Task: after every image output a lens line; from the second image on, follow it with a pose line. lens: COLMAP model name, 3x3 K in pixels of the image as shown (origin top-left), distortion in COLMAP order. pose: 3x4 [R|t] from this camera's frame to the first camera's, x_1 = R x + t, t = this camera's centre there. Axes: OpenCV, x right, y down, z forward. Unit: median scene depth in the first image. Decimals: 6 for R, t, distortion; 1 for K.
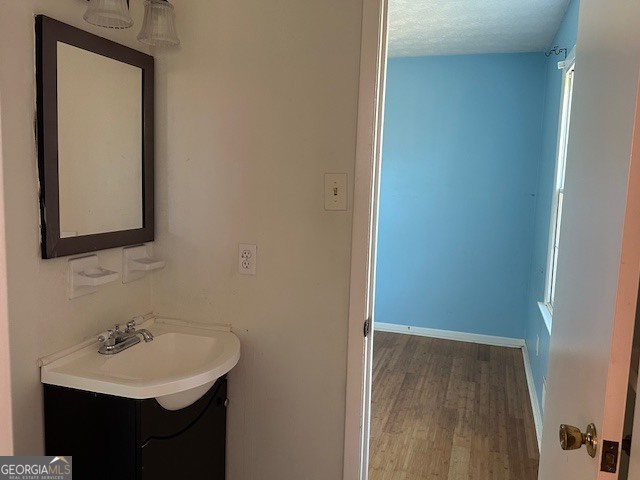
lens RADIAL K [[534.1, 0, 320.0], [0, 534.1, 240.0], [0, 0, 1]] dist [0.064070, -0.001188]
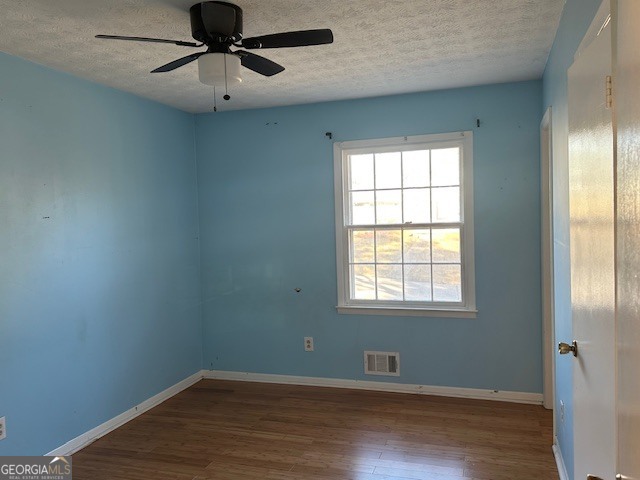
lens RADIAL K [[534.1, 0, 320.0], [0, 534.1, 240.0], [0, 0, 1]] dist [0.064070, -0.001188]
pose [[0.011687, -0.074462, 0.997155, -0.845833], [0.161064, 0.984342, 0.071618, -0.138673], [-0.986875, 0.159769, 0.023497, 0.865566]]
